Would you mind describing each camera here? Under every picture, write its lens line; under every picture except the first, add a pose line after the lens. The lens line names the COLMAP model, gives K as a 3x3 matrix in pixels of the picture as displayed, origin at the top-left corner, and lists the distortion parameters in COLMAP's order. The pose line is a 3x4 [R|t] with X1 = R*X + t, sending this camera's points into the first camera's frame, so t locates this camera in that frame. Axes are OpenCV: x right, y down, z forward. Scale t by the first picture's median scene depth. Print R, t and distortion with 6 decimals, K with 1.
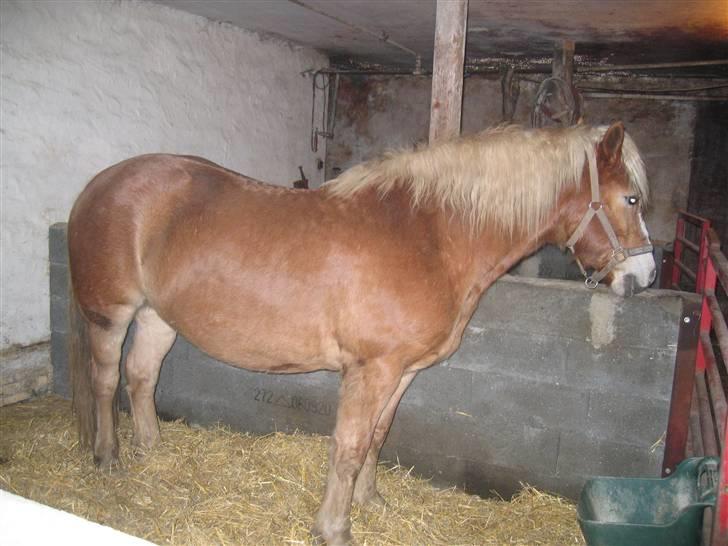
lens RADIAL K [[759.5, 0, 364.0], [0, 759.5, 273.0], [0, 0, 1]] dist [-0.123199, 0.053663]
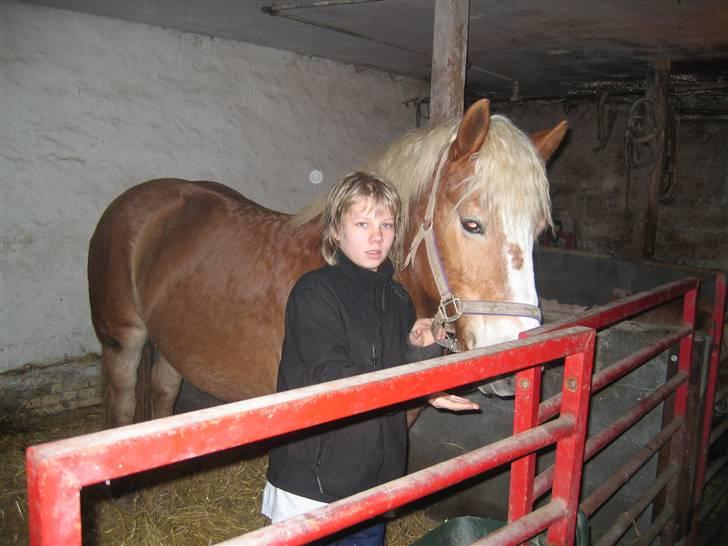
lens RADIAL K [[759.5, 0, 364.0], [0, 759.5, 273.0], [0, 0, 1]] dist [-0.123199, 0.053663]
pose [[0.965420, 0.022436, -0.259733, 0.183686], [-0.032944, 0.998802, -0.036176, 0.003155], [0.258610, 0.043482, 0.965003, 0.018645]]
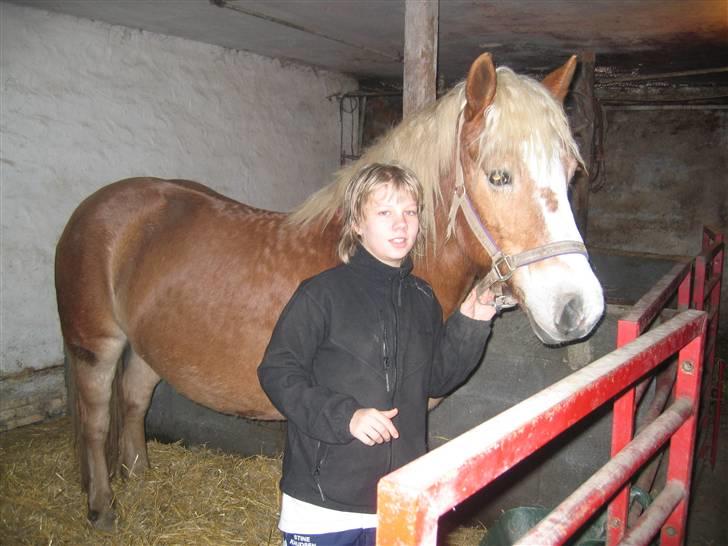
lens RADIAL K [[759.5, 0, 364.0], [0, 759.5, 273.0], [0, 0, 1]] dist [-0.123199, 0.053663]
pose [[0.993849, -0.017526, -0.109350, 0.097832], [0.014043, 0.999372, -0.032540, 0.003442], [0.109852, 0.030804, 0.993471, 0.014860]]
